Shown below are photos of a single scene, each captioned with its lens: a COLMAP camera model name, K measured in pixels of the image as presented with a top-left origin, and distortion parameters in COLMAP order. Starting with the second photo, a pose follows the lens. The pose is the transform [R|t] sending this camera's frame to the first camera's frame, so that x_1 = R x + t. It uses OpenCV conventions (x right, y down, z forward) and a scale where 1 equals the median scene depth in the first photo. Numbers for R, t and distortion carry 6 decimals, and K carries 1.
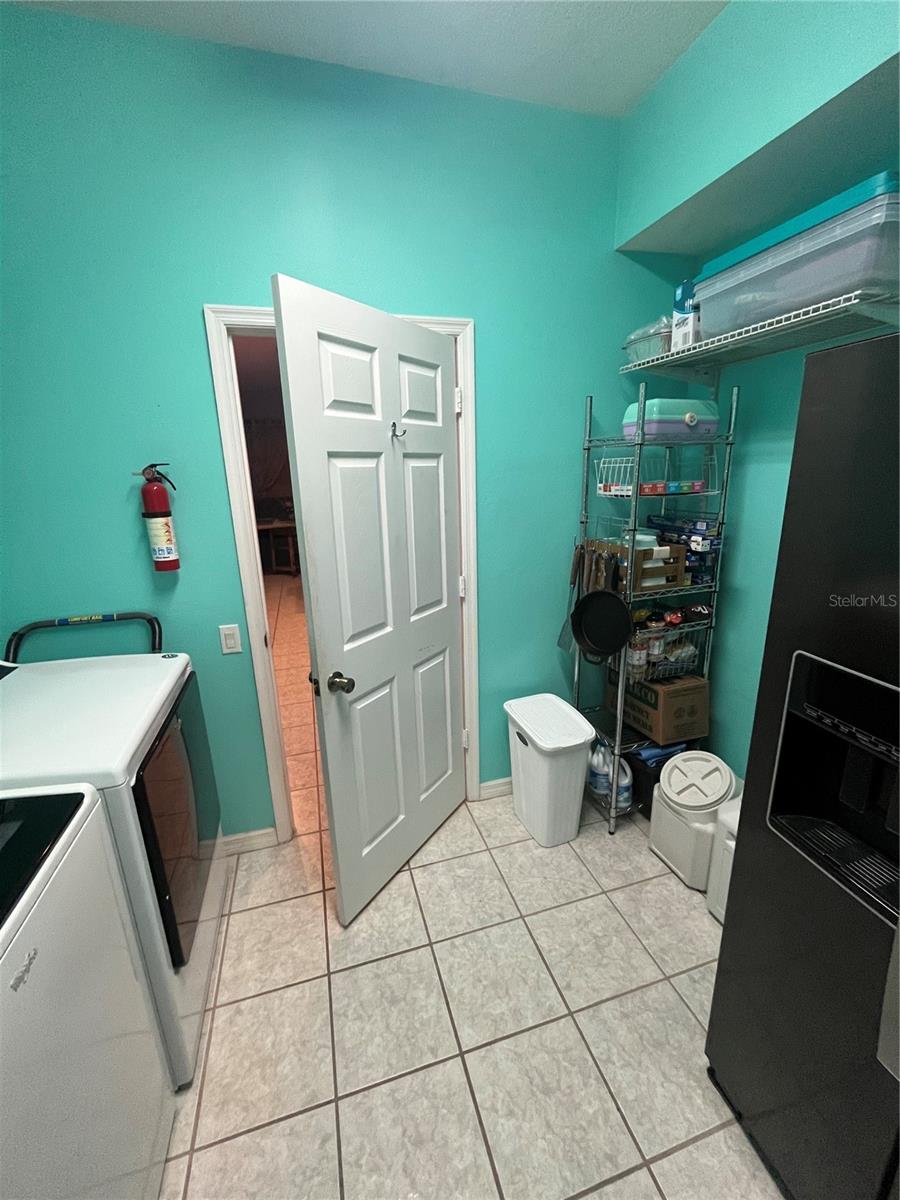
lens RADIAL K [[486.2, 0, 448.1], [0, 486.2, 598.0], [0, 0, 1]] dist [-0.000888, -0.000010]
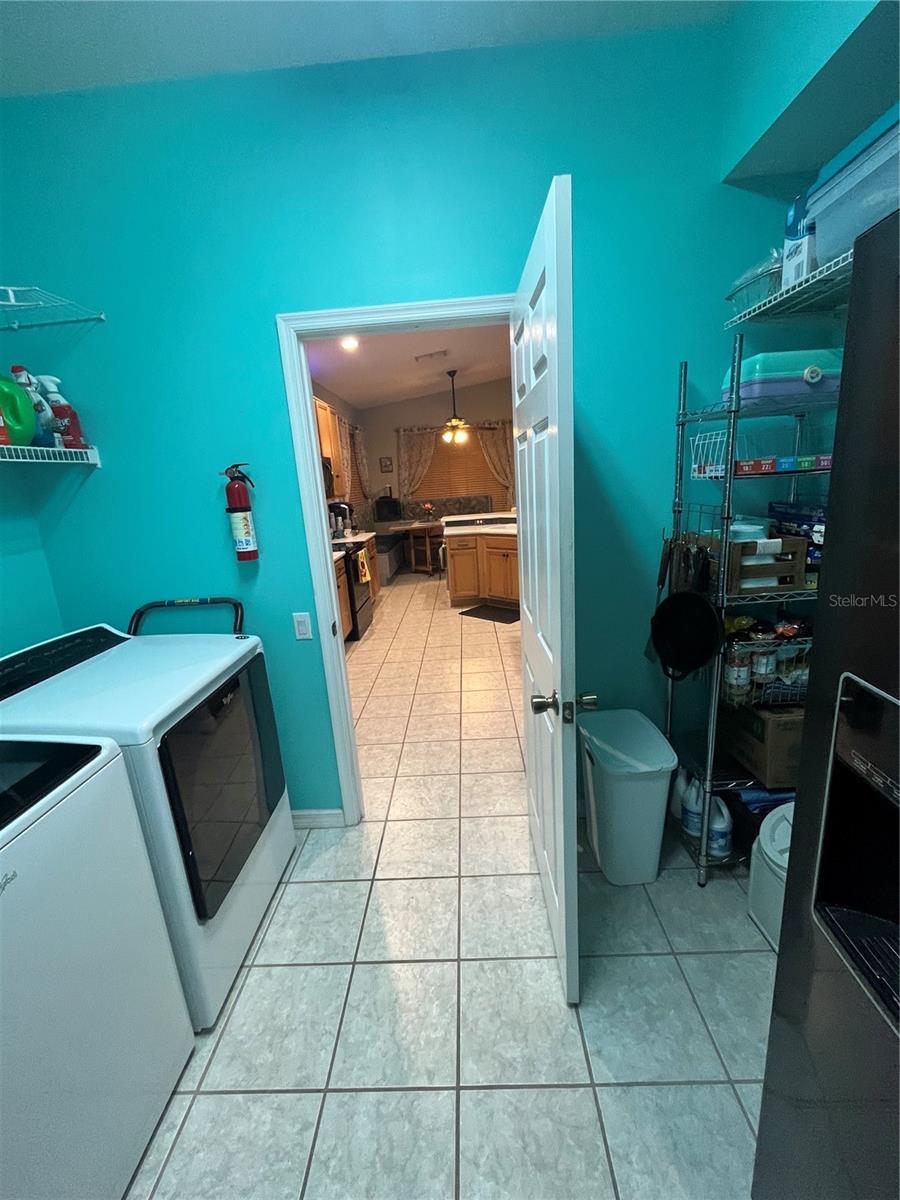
lens RADIAL K [[486.2, 0, 450.8], [0, 486.2, 597.7], [0, 0, 1]] dist [-0.000888, -0.000010]
pose [[0.951037, 0.035326, -0.307052, 0.211482], [-0.037556, 0.999294, -0.001357, 0.012980], [0.306787, 0.012822, 0.951692, 0.090382]]
